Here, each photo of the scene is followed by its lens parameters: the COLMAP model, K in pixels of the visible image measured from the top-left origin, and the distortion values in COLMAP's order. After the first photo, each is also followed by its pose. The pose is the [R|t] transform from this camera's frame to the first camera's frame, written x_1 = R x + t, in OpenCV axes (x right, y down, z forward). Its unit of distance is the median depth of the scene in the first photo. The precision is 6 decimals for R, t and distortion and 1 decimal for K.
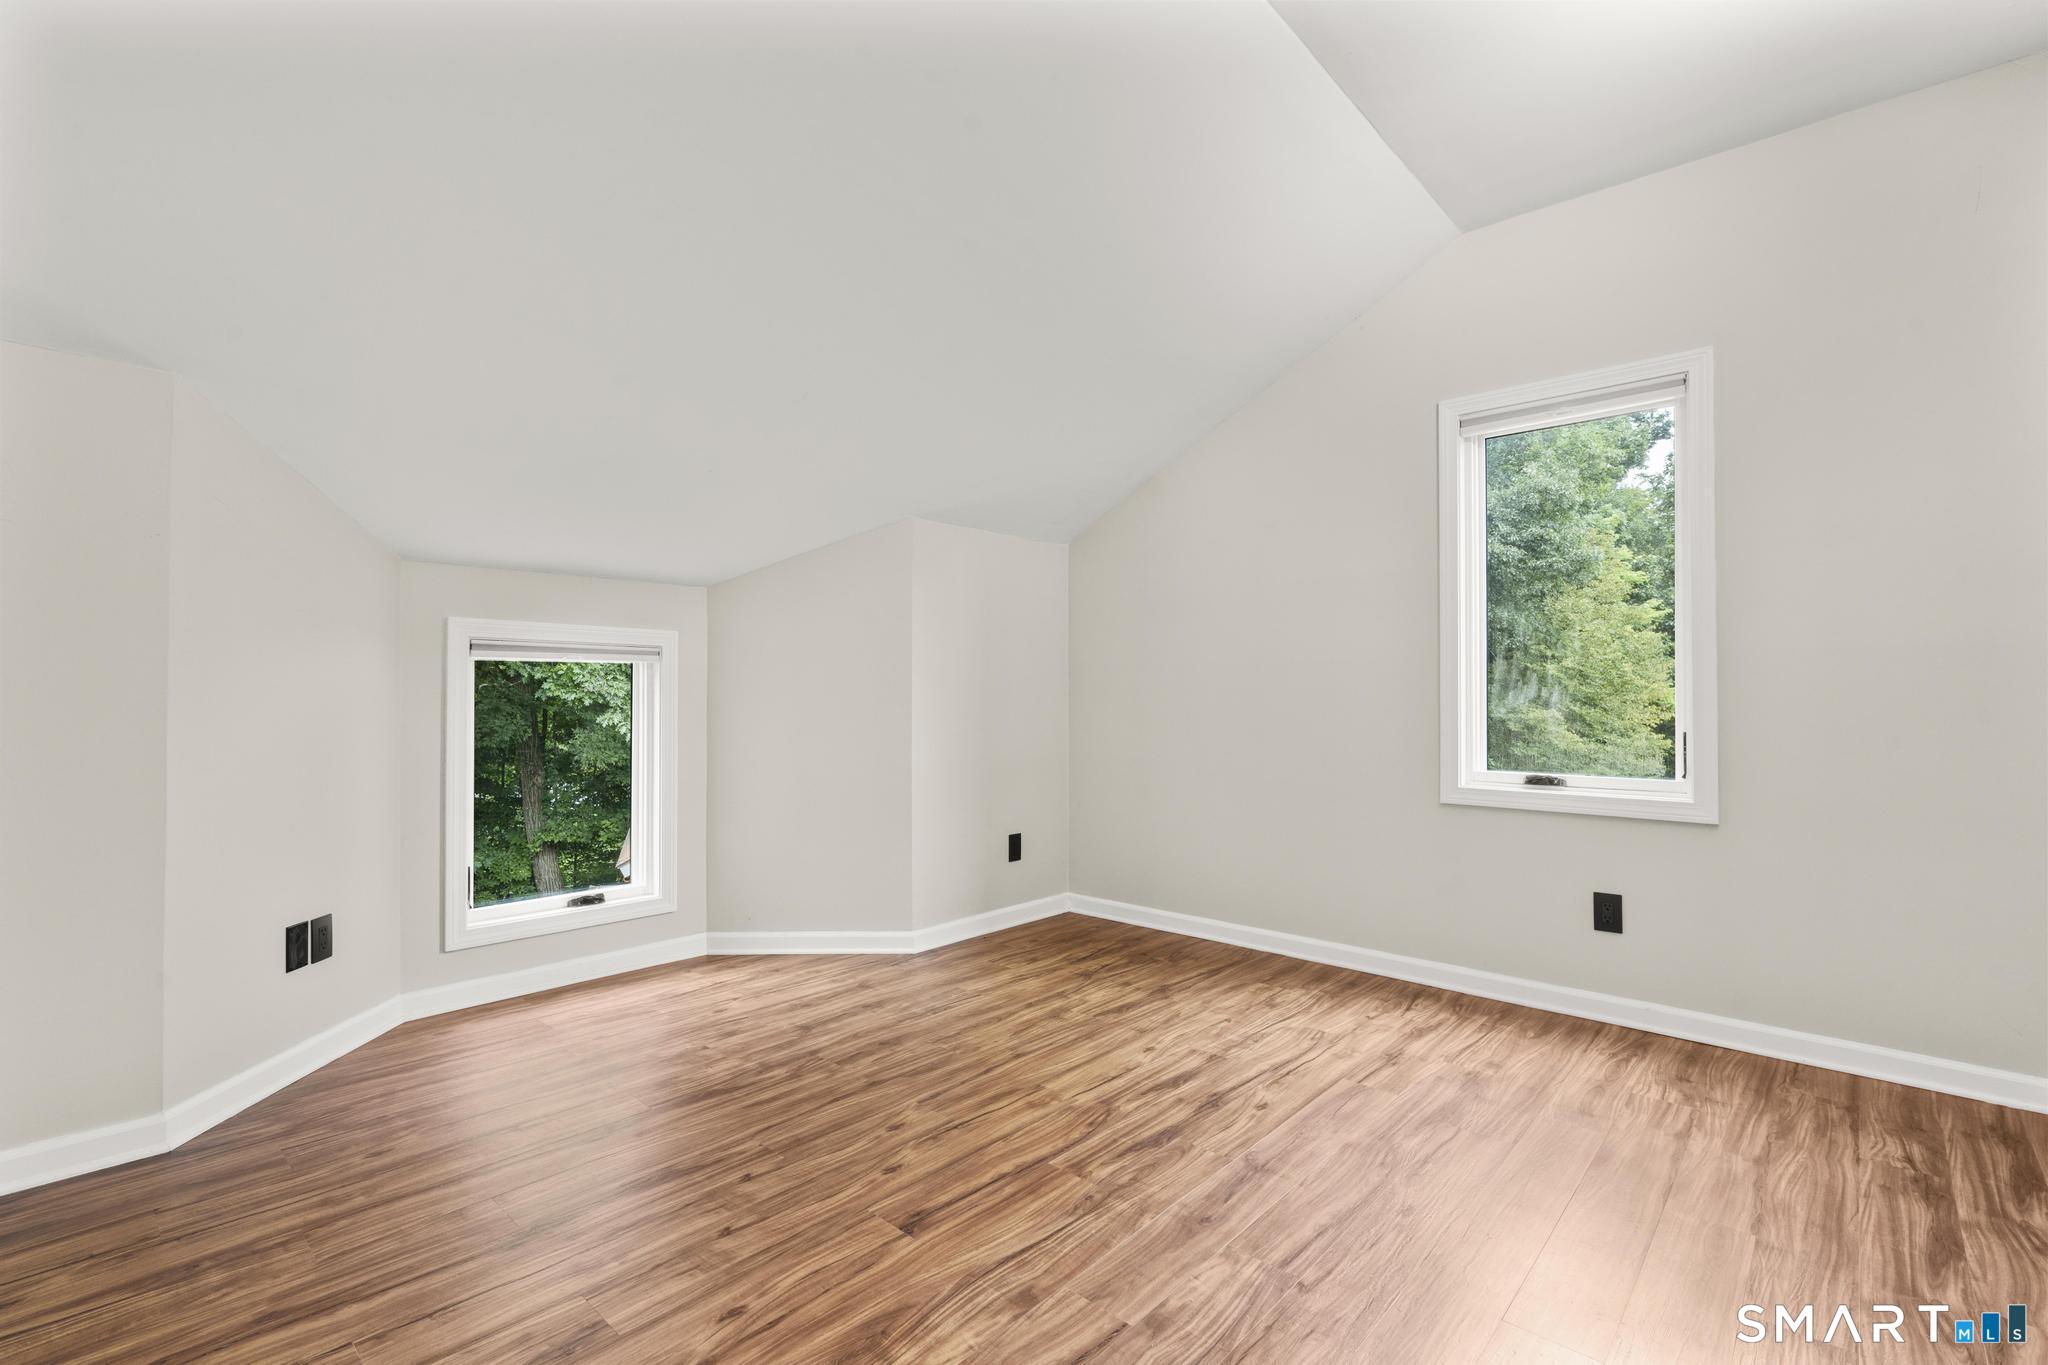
lens RADIAL K [[918.2, 0, 1022.9], [0, 918.2, 687.8], [0, 0, 1]] dist [-0.007067, 0.003557]
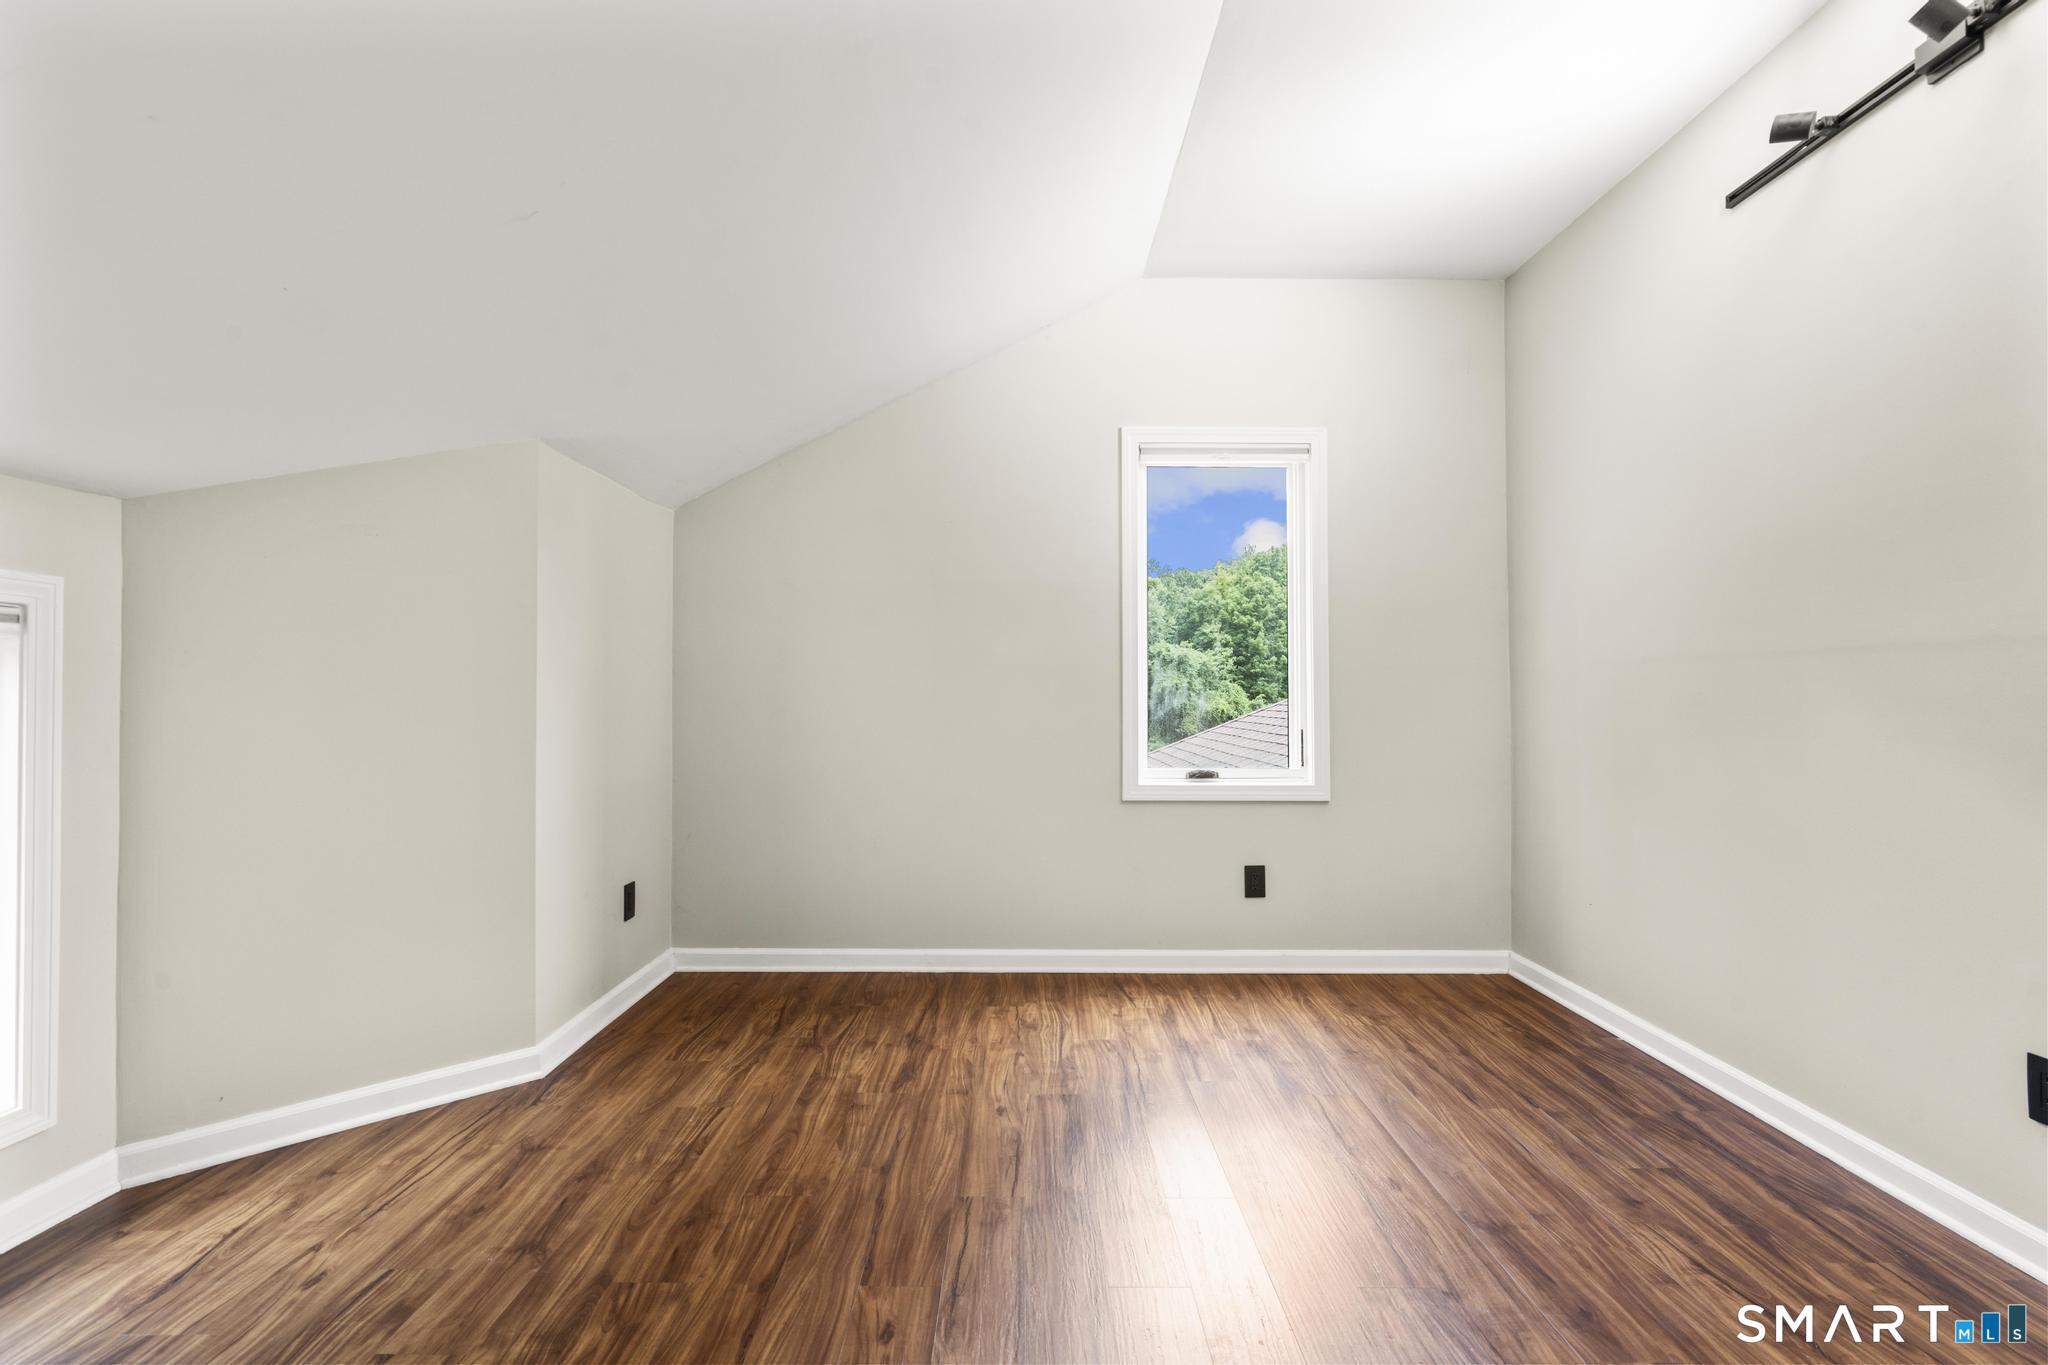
lens RADIAL K [[918.2, 0, 1022.9], [0, 918.2, 687.8], [0, 0, 1]] dist [-0.007067, 0.003557]
pose [[0.737653, 0.006962, 0.675144, -0.423433], [-0.006249, 0.999974, -0.003485, -0.001783], [-0.675151, -0.001649, 0.737678, 0.340303]]
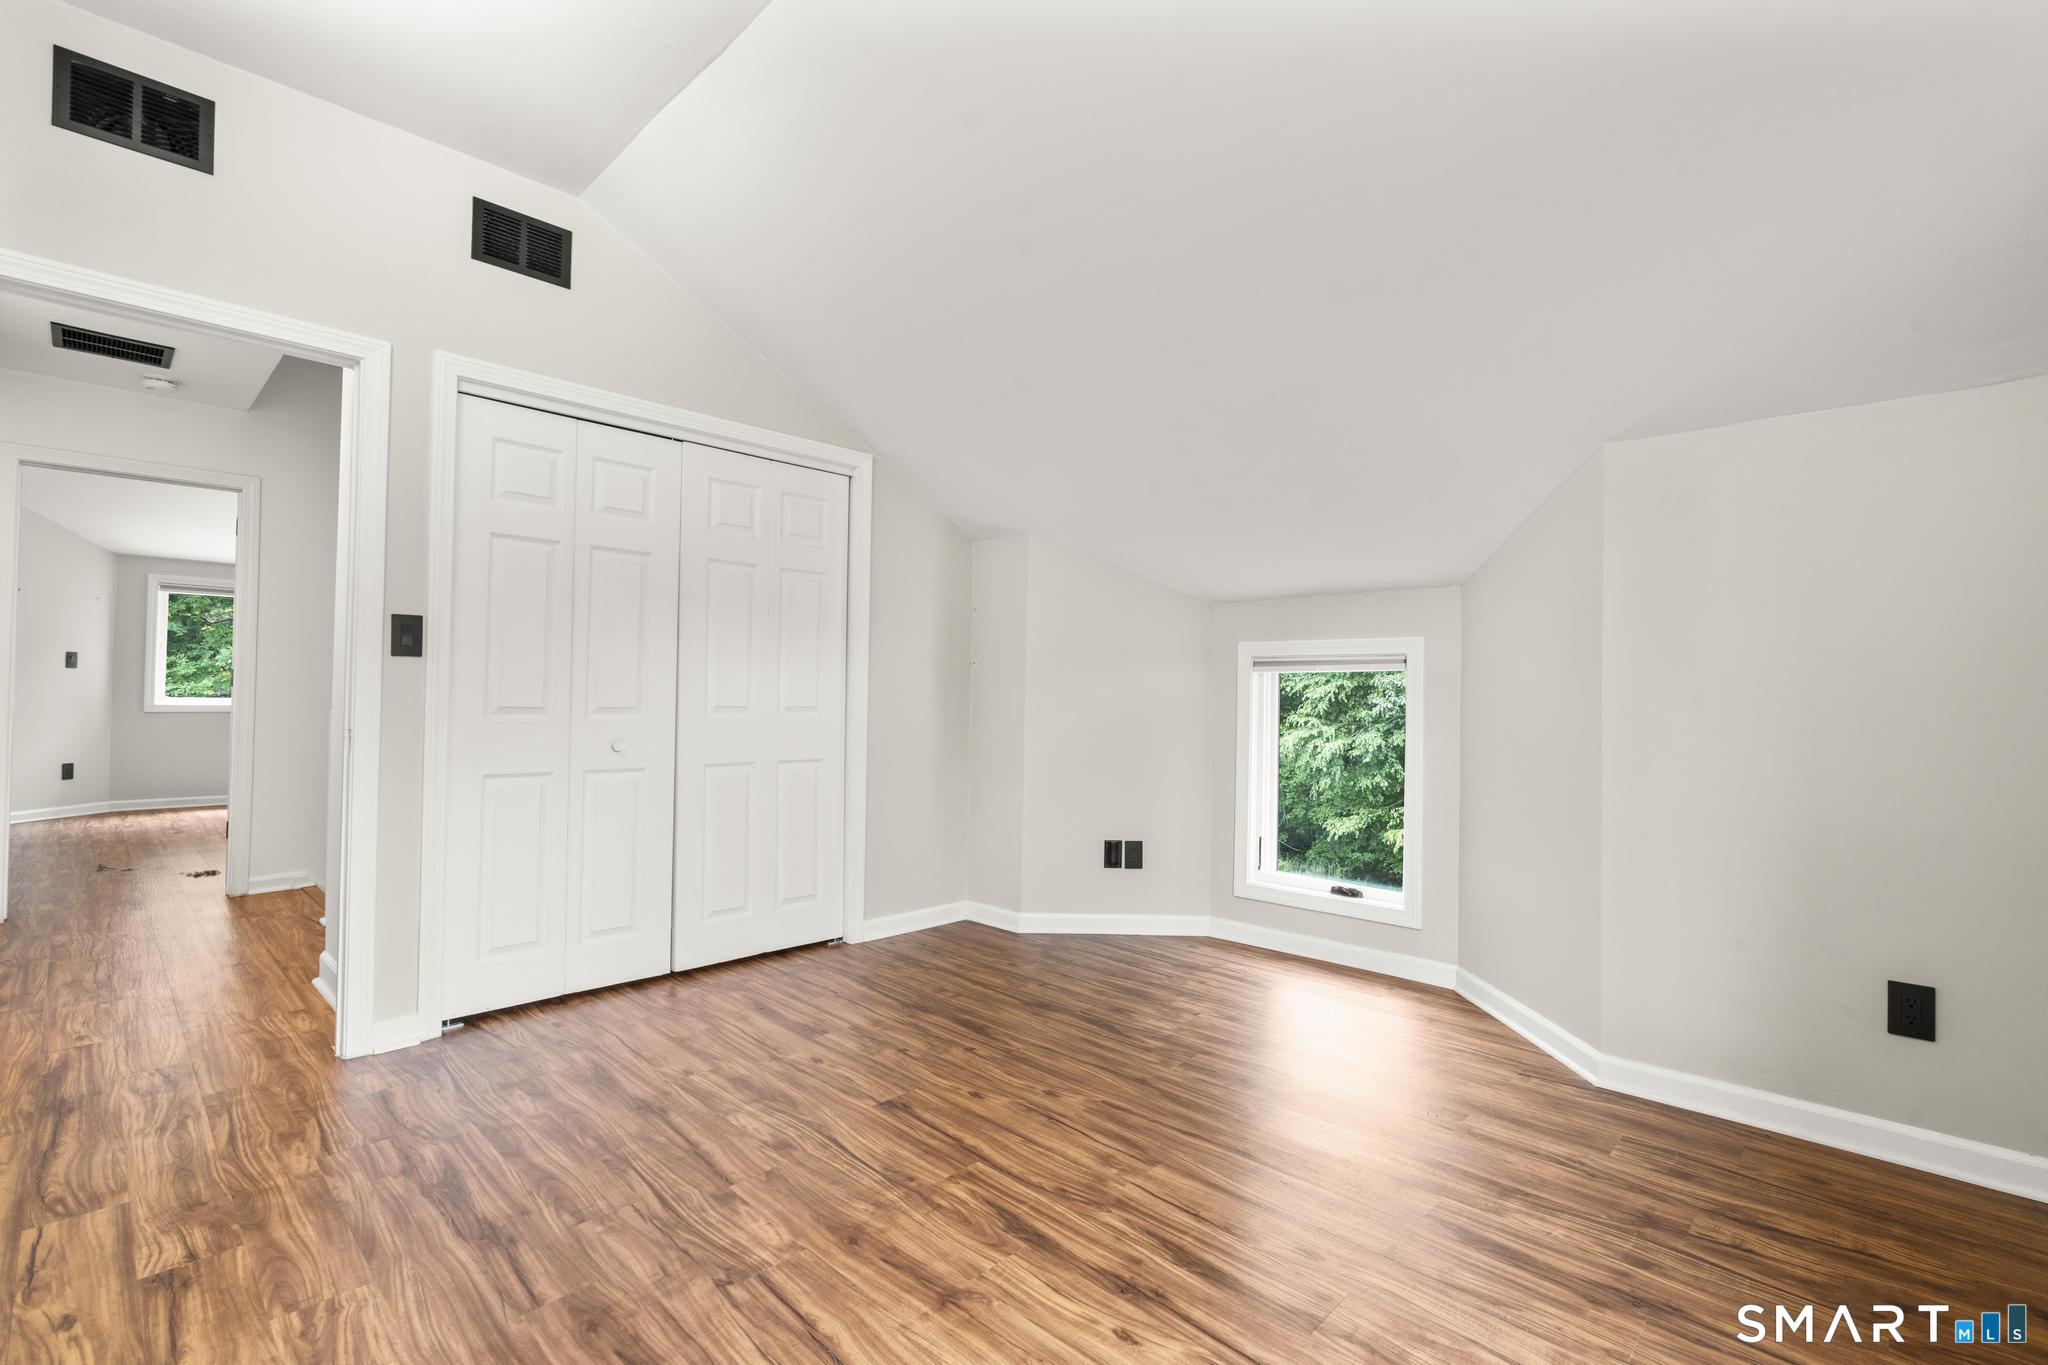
lens RADIAL K [[918.2, 0, 1022.9], [0, 918.2, 687.8], [0, 0, 1]] dist [-0.007067, 0.003557]
pose [[-0.029364, -0.013734, -0.999474, 0.770276], [-0.003136, 0.999902, -0.013648, 0.007693], [0.999564, 0.002733, -0.029404, 0.797027]]
